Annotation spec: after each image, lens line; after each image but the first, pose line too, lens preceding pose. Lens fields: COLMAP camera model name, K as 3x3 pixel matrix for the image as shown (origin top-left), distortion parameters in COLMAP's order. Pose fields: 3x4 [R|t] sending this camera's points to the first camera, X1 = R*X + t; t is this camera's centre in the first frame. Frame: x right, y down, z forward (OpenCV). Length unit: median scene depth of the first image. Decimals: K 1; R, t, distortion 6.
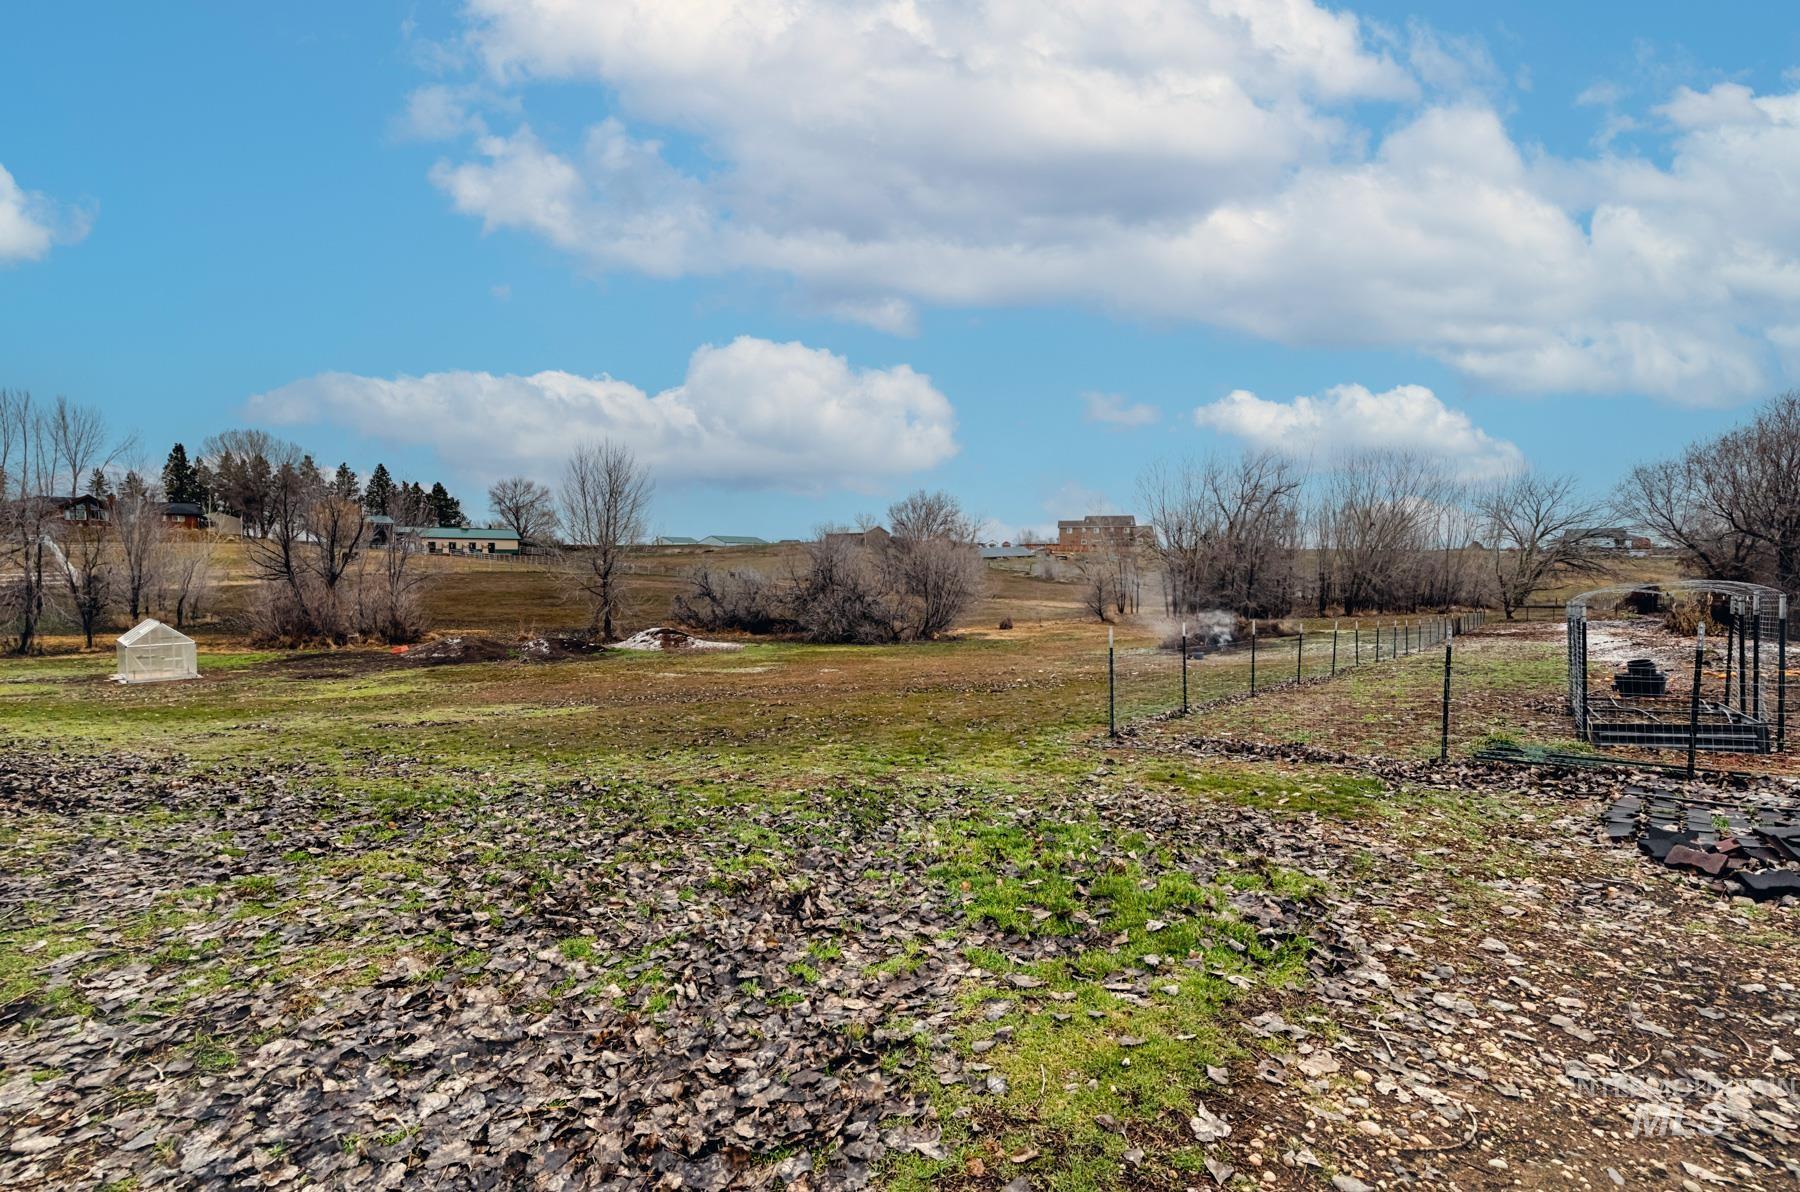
lens RADIAL K [[781.3, 0, 894.4], [0, 781.3, 586.2], [0, 0, 1]] dist [-0.002356, -0.000299]
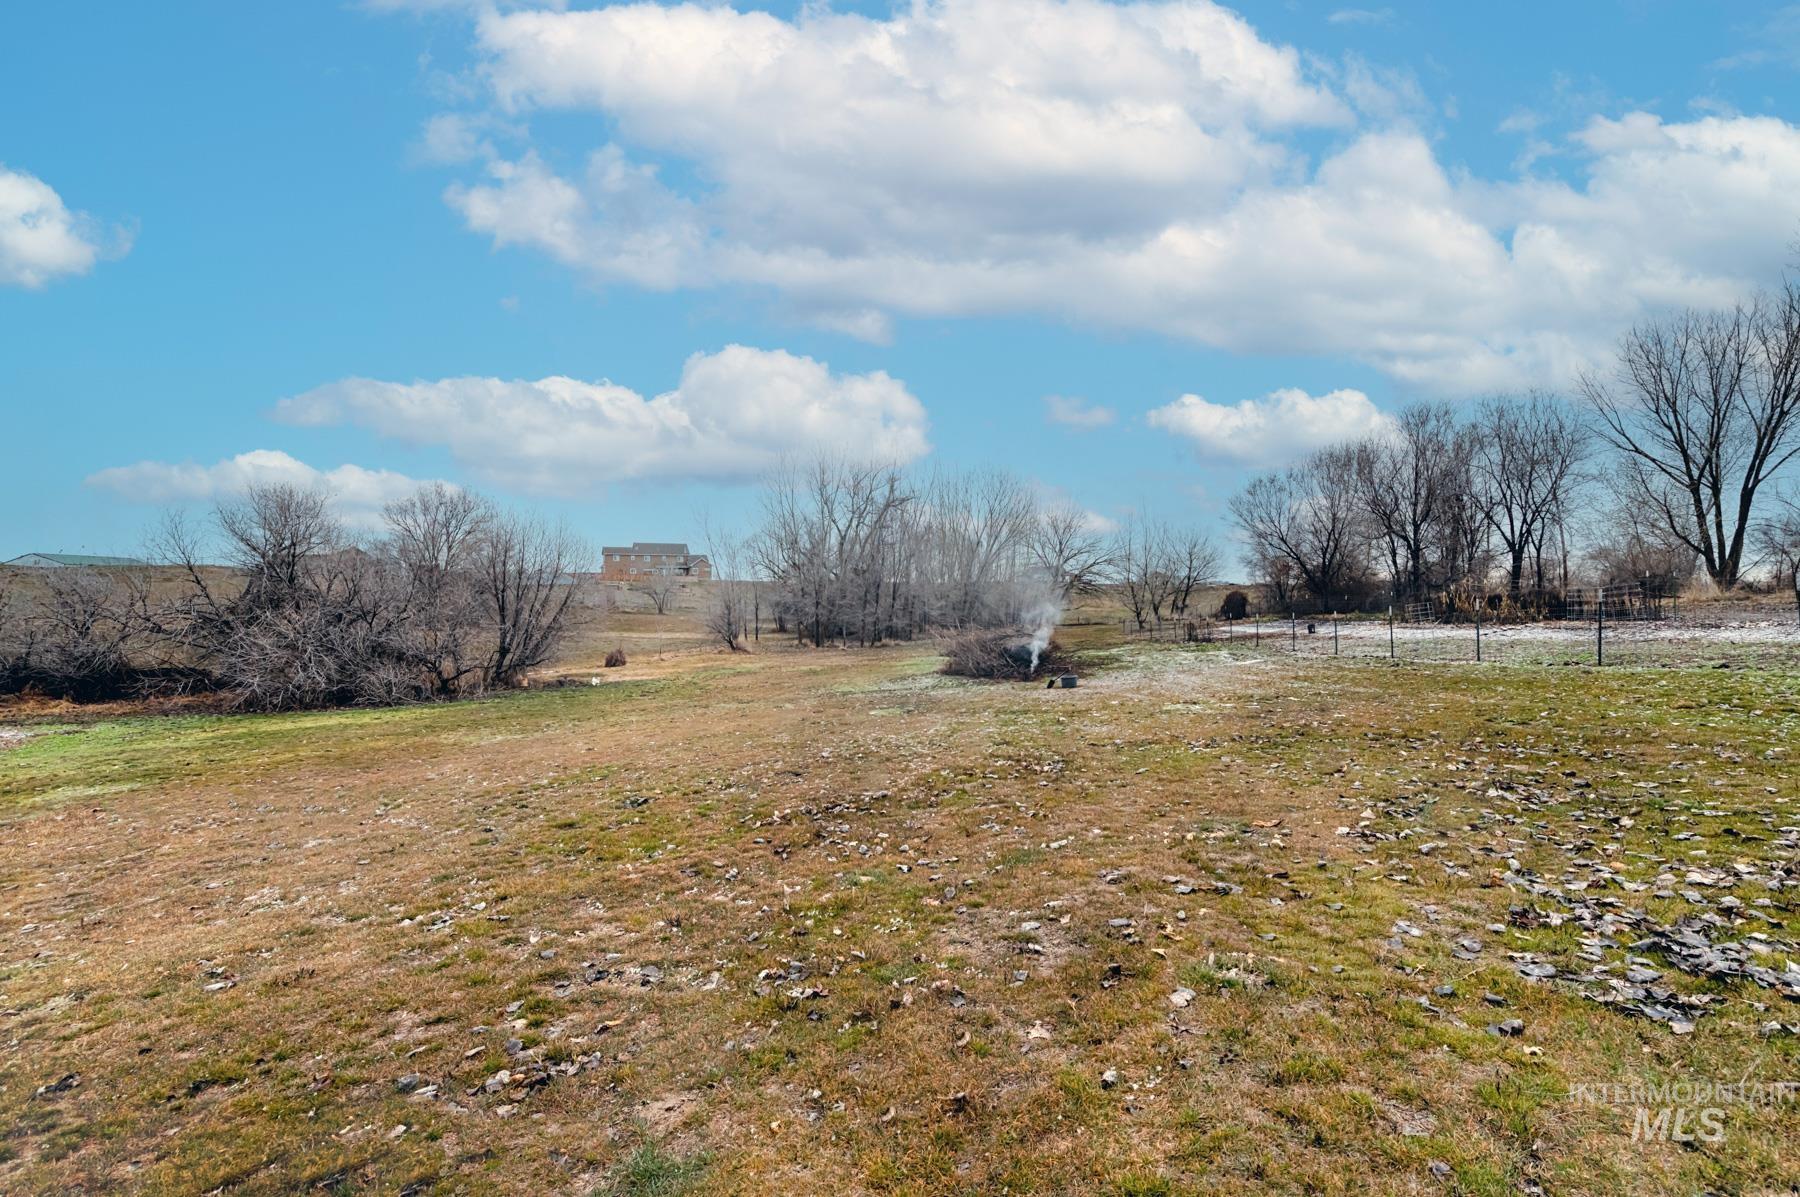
lens RADIAL K [[796.9, 0, 907.0], [0, 796.9, 609.5], [0, 0, 1]] dist [0.001167, 0.000451]
pose [[0.830723, -0.014824, 0.556489, -0.030845], [0.024599, 0.999646, -0.010094, 0.019138], [-0.556142, 0.022074, 0.830794, 0.285631]]
